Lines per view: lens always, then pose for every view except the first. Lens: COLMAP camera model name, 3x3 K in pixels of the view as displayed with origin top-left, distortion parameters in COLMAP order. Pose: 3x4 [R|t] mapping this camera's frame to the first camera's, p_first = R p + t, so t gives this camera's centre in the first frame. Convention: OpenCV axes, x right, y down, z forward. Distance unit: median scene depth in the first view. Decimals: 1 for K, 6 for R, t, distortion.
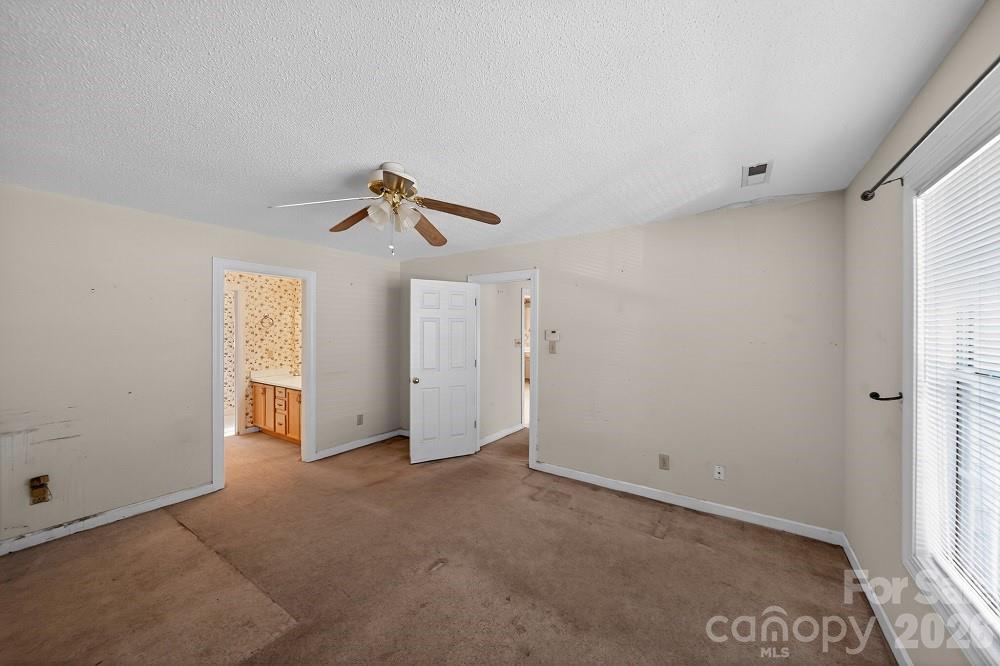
lens RADIAL K [[354.0, 0, 498.5], [0, 354.0, 331.5], [0, 0, 1]] dist [0.000918, -0.000383]
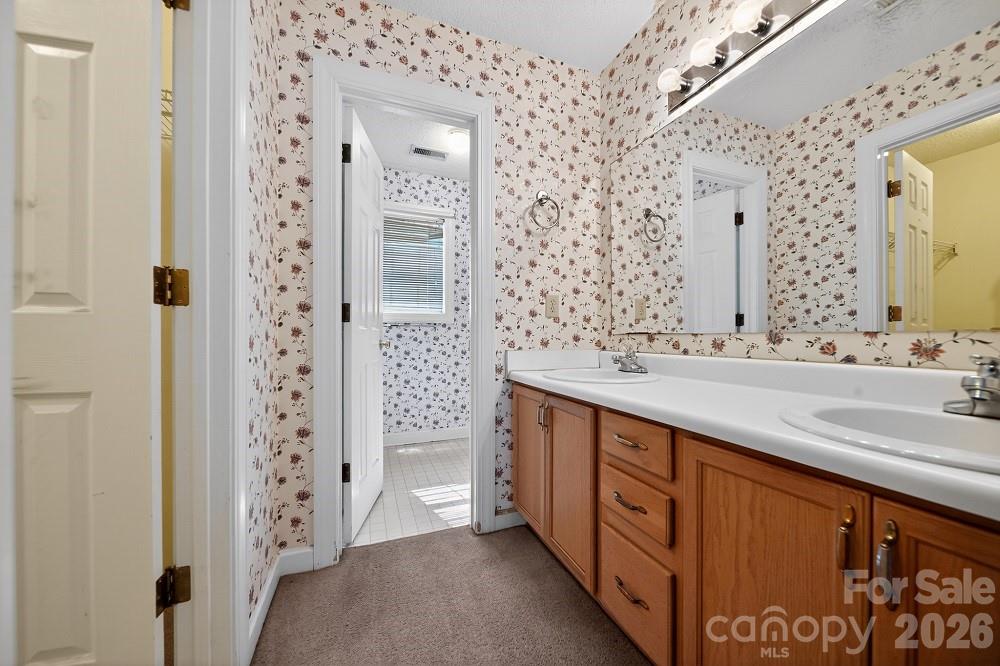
lens RADIAL K [[354.0, 0, 498.9], [0, 354.0, 334.8], [0, 0, 1]] dist [0.000918, -0.000383]
pose [[0.827265, -0.000293, -0.561811, -0.509968], [0.000753, 1.000000, 0.000587, 0.095669], [0.561811, -0.000909, 0.827265, 0.706124]]
